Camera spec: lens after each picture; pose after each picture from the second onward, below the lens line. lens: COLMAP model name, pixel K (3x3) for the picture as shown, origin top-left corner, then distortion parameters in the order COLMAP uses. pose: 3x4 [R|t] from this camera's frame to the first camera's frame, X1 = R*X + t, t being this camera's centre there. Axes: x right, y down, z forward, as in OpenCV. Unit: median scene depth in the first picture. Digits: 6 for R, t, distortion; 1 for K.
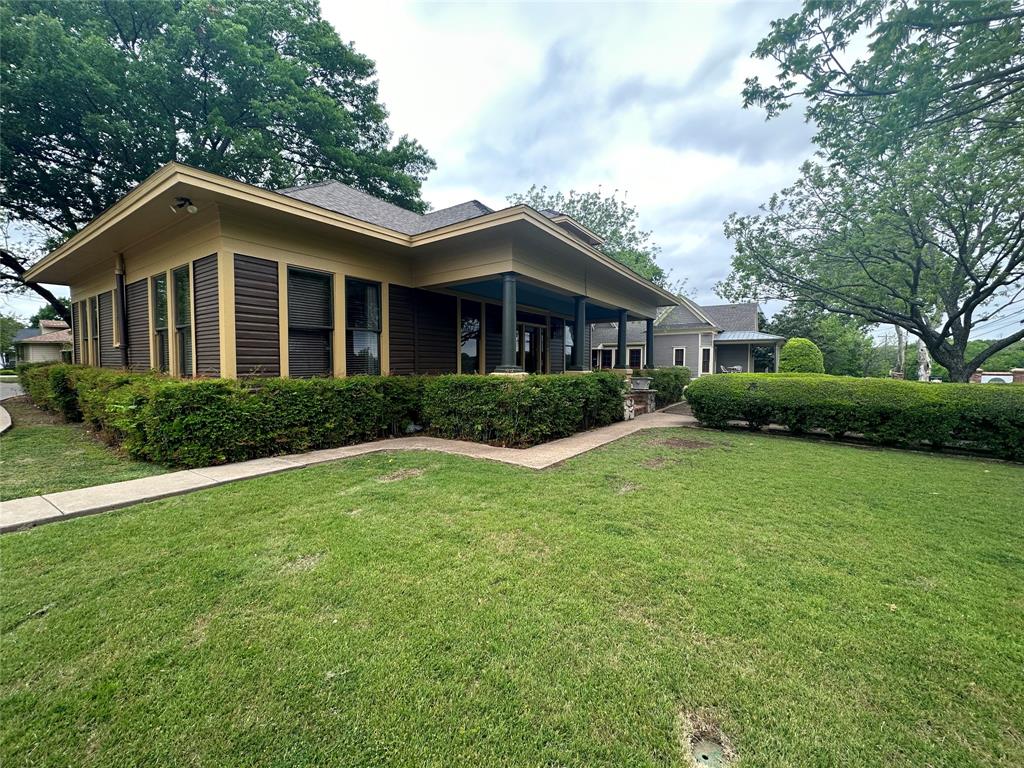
lens RADIAL K [[407.8, 0, 512.0], [0, 407.8, 384.0], [0, 0, 1]] dist [-0.001234, -0.000026]
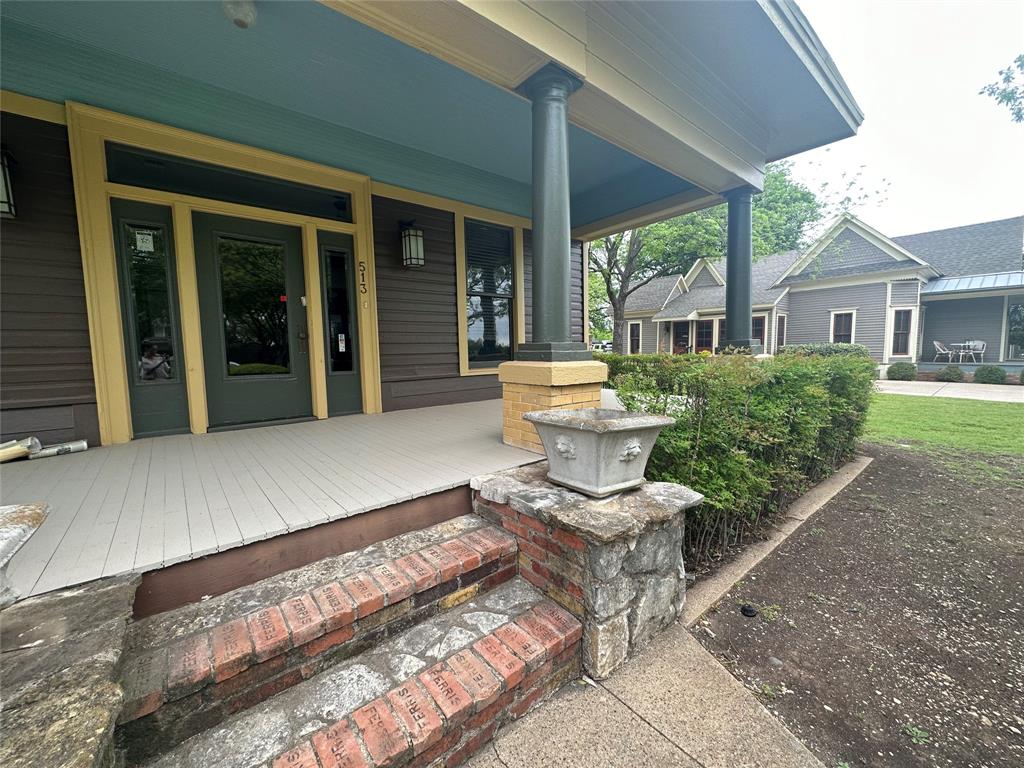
lens RADIAL K [[407.8, 0, 512.0], [0, 407.8, 384.0], [0, 0, 1]] dist [-0.001234, -0.000026]
pose [[0.959229, 0.005684, -0.282574, 0.134913], [0.006155, 0.999141, 0.040990, -0.015039], [0.282564, -0.041058, 0.958369, 0.336684]]
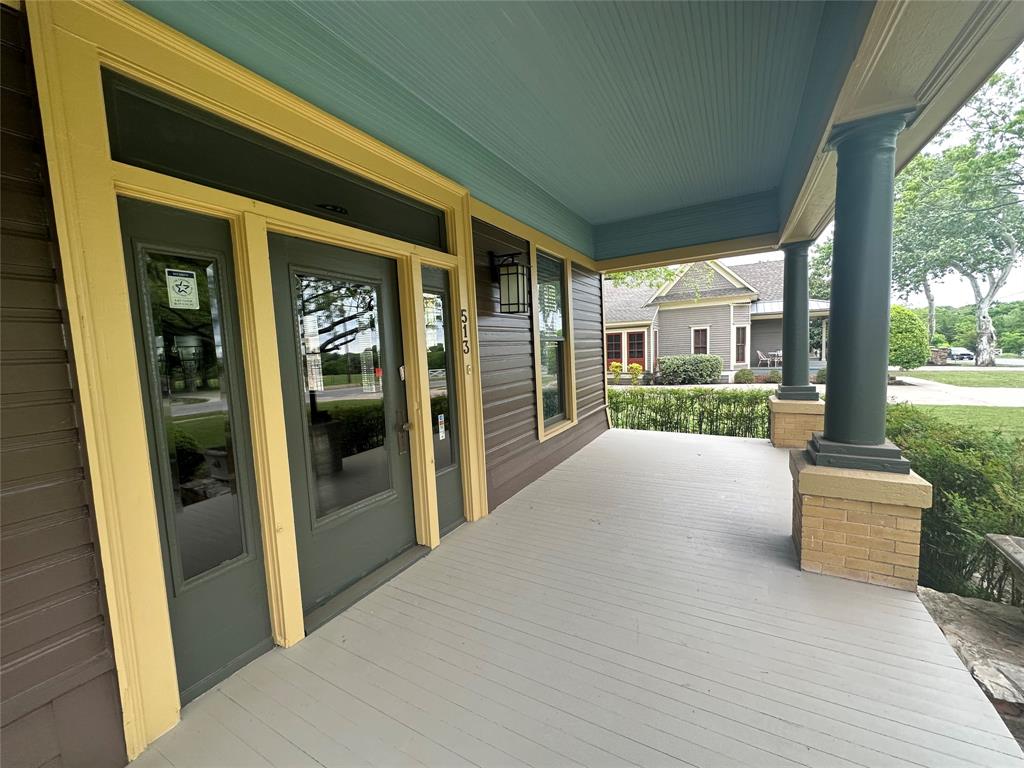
lens RADIAL K [[411.5, 0, 512.0], [0, 411.5, 384.0], [0, 0, 1]] dist [-0.000144, 0.000027]
pose [[0.995054, -0.052542, 0.084305, 0.043212], [0.049408, 0.998023, 0.038840, -0.038025], [-0.086179, -0.034482, 0.995683, 0.358900]]
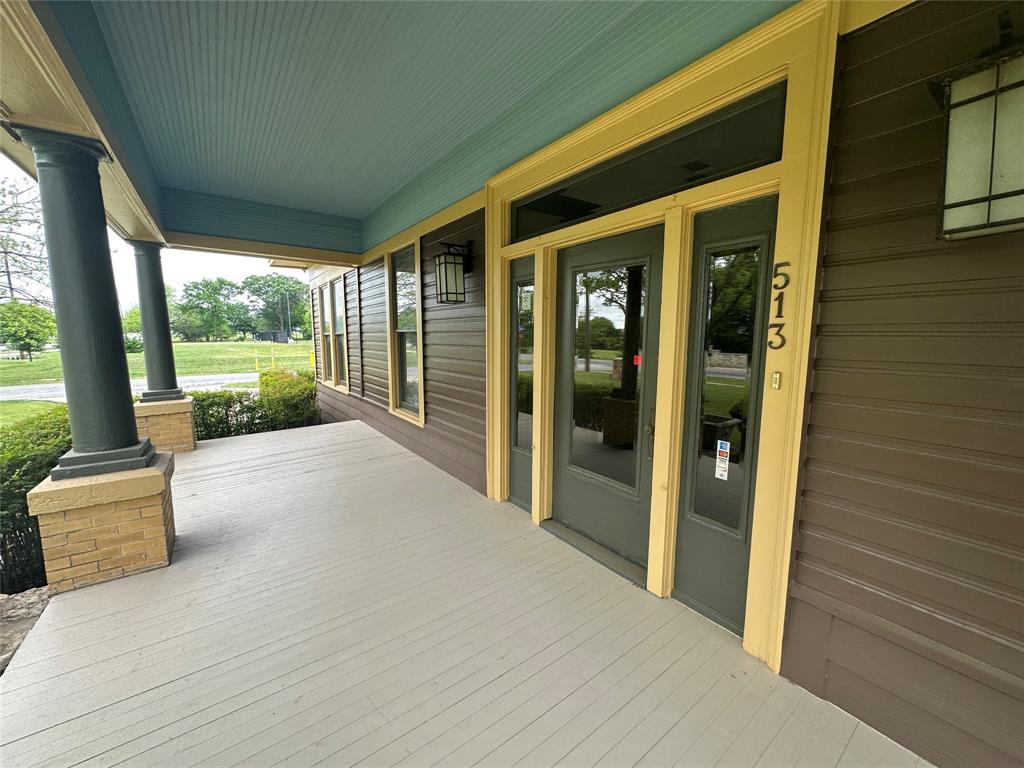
lens RADIAL K [[407.8, 0, 512.0], [0, 407.8, 384.0], [0, 0, 1]] dist [-0.001234, -0.000026]
pose [[-0.340157, 0.109641, -0.933955, 0.104132], [-0.051726, 0.989494, 0.135001, -0.043175], [0.938945, 0.094231, -0.330912, 0.450516]]
